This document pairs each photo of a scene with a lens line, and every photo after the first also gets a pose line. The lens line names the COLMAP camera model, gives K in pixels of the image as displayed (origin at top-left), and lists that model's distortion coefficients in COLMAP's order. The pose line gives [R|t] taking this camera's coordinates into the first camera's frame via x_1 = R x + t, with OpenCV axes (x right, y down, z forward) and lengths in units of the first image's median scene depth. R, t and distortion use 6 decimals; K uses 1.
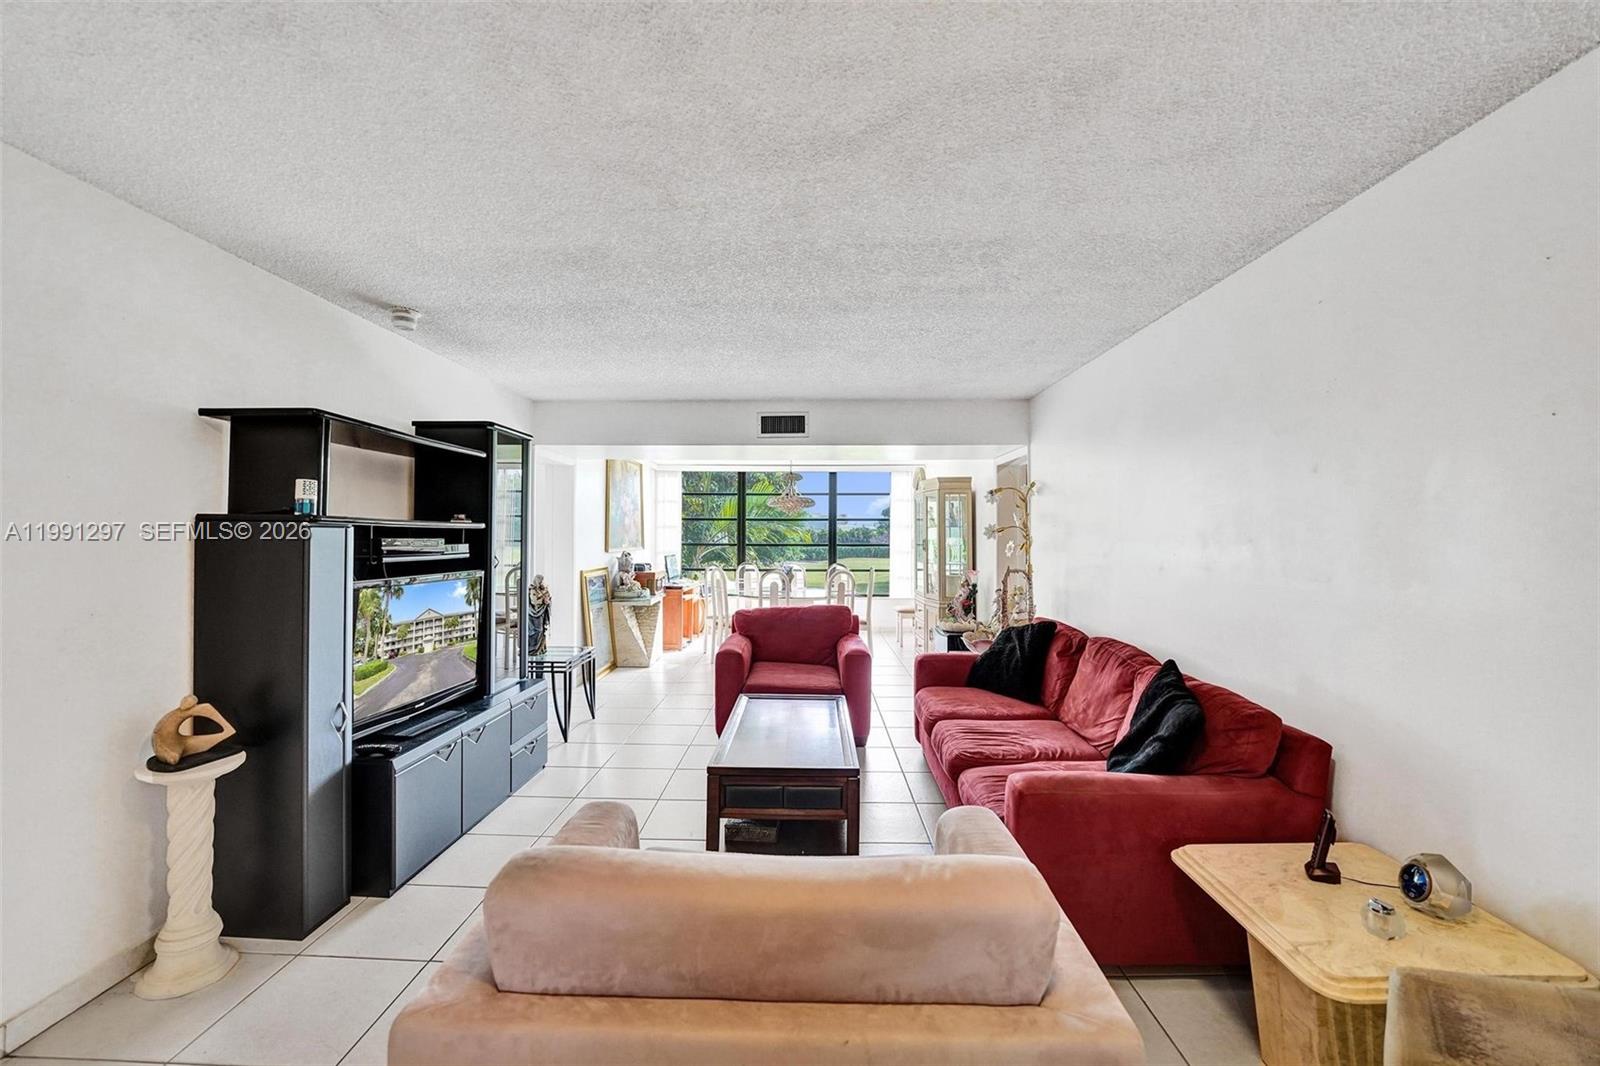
lens RADIAL K [[664.7, 0, 797.9], [0, 664.7, 532.7], [0, 0, 1]] dist [-0.011662, 0.002025]
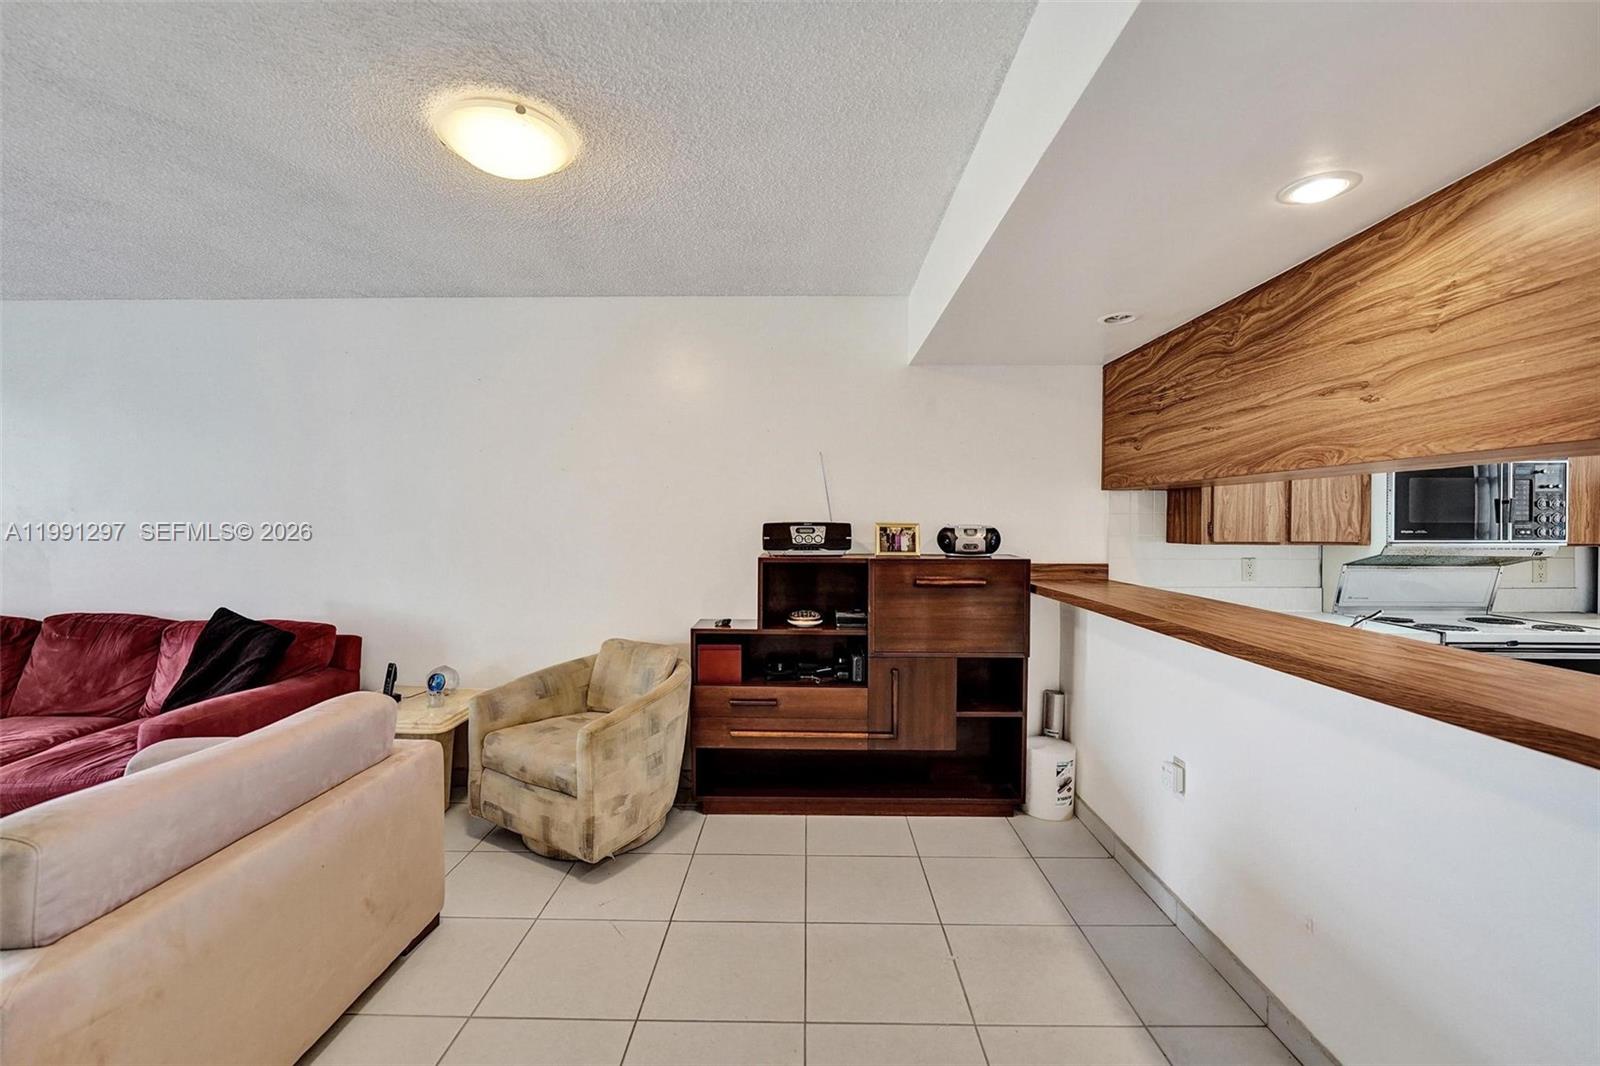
lens RADIAL K [[664.7, 0, 790.6], [0, 664.7, 532.6], [0, 0, 1]] dist [-0.011662, 0.002025]
pose [[-0.004118, -0.015855, 0.999866, -0.436674], [-0.008117, 0.999842, 0.015821, 0.016929], [-0.999959, -0.008051, -0.004246, -0.023710]]
